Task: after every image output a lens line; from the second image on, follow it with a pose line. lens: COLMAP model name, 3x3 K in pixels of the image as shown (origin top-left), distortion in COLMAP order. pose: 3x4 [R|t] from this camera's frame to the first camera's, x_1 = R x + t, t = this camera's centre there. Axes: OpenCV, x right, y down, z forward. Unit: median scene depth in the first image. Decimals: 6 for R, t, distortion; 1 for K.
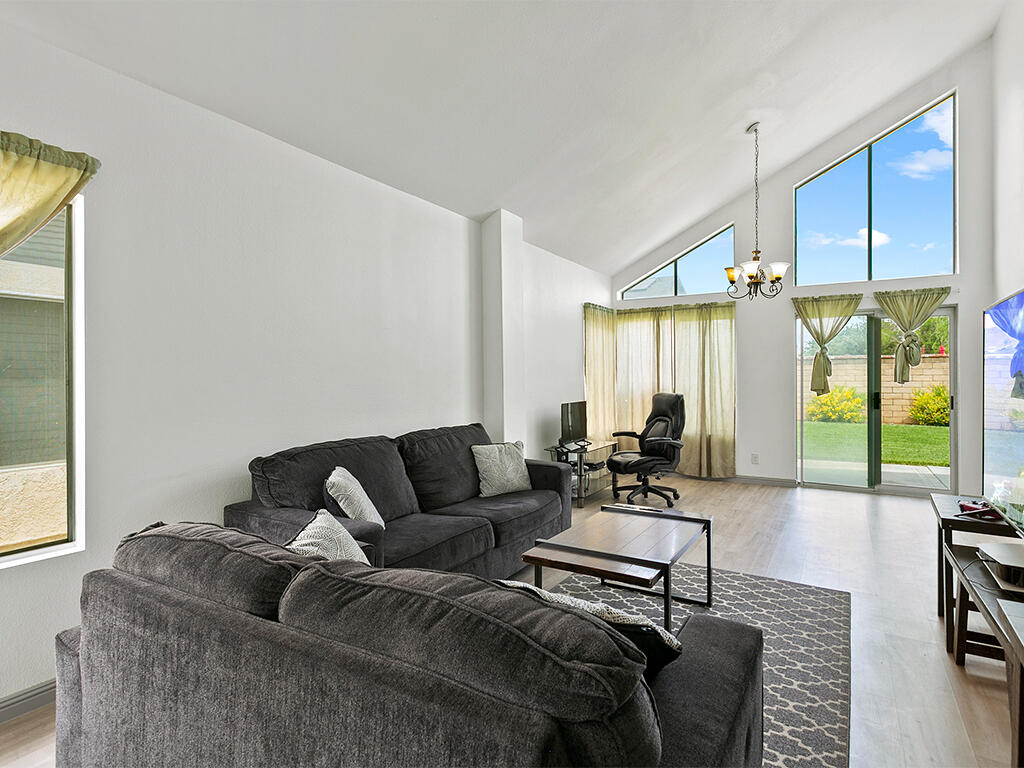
lens RADIAL K [[545.2, 0, 512.1], [0, 545.2, 374.9], [0, 0, 1]] dist [0.003259, 0.002137]
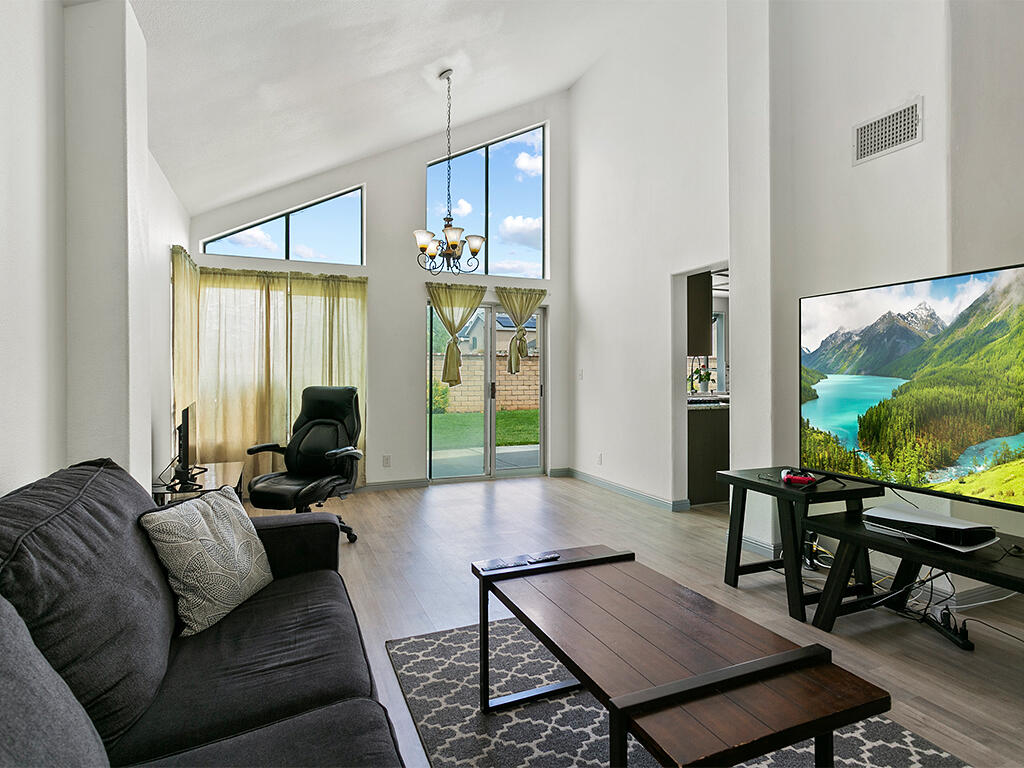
lens RADIAL K [[546.2, 0, 510.2], [0, 546.2, 365.4], [0, 0, 1]] dist [0.004668, 0.002111]
pose [[0.585331, 0.015085, 0.810654, -0.159226], [-0.003064, 0.999861, -0.016393, 0.015807], [-0.810789, 0.007111, 0.585295, 0.351507]]
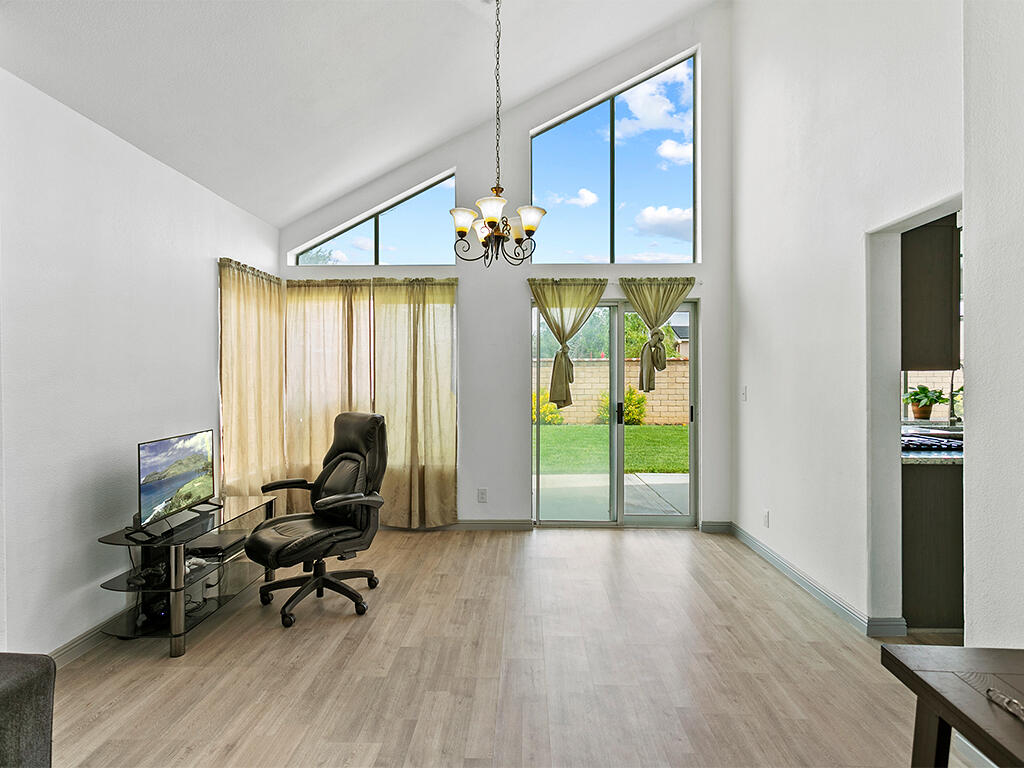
lens RADIAL K [[545.2, 0, 512.1], [0, 545.2, 374.9], [0, 0, 1]] dist [0.003259, 0.002137]
pose [[0.867441, 0.002579, 0.497534, 0.124110], [-0.002283, 0.999997, -0.001203, -0.007874], [-0.497535, -0.000092, 0.867444, 0.370327]]
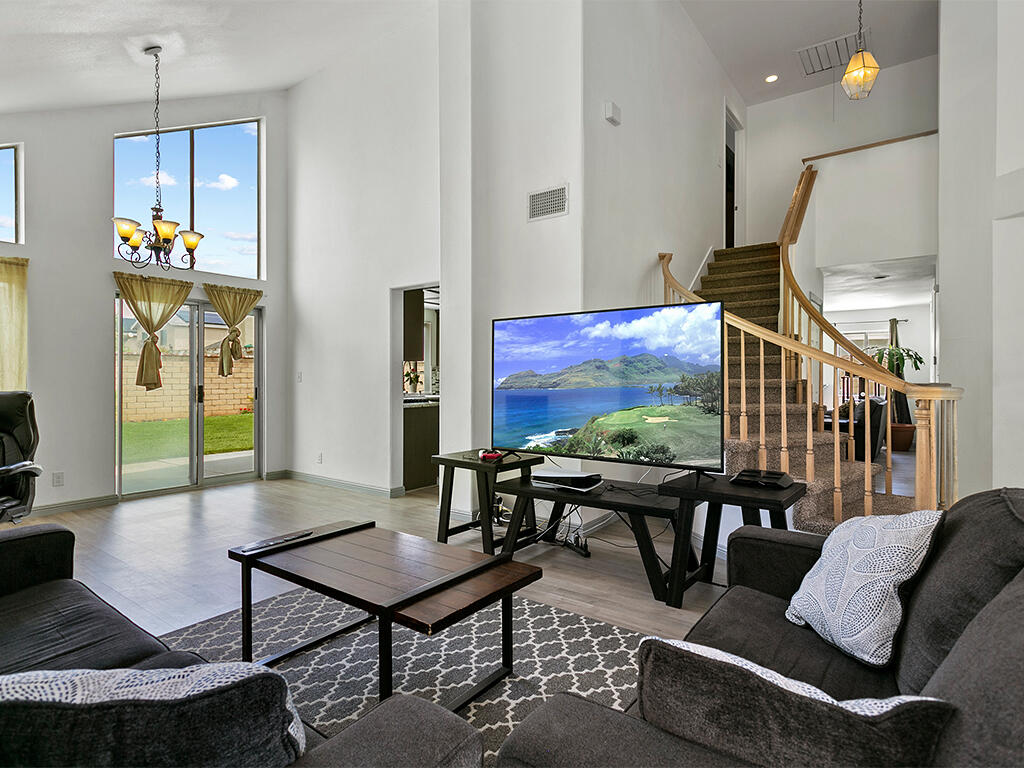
lens RADIAL K [[545.2, 0, 512.1], [0, 545.2, 374.9], [0, 0, 1]] dist [0.003259, 0.002137]
pose [[0.091926, 0.005641, 0.995750, -0.249792], [-0.002486, 0.999982, -0.005435, 0.016145], [-0.995763, -0.001976, 0.091939, 0.345120]]
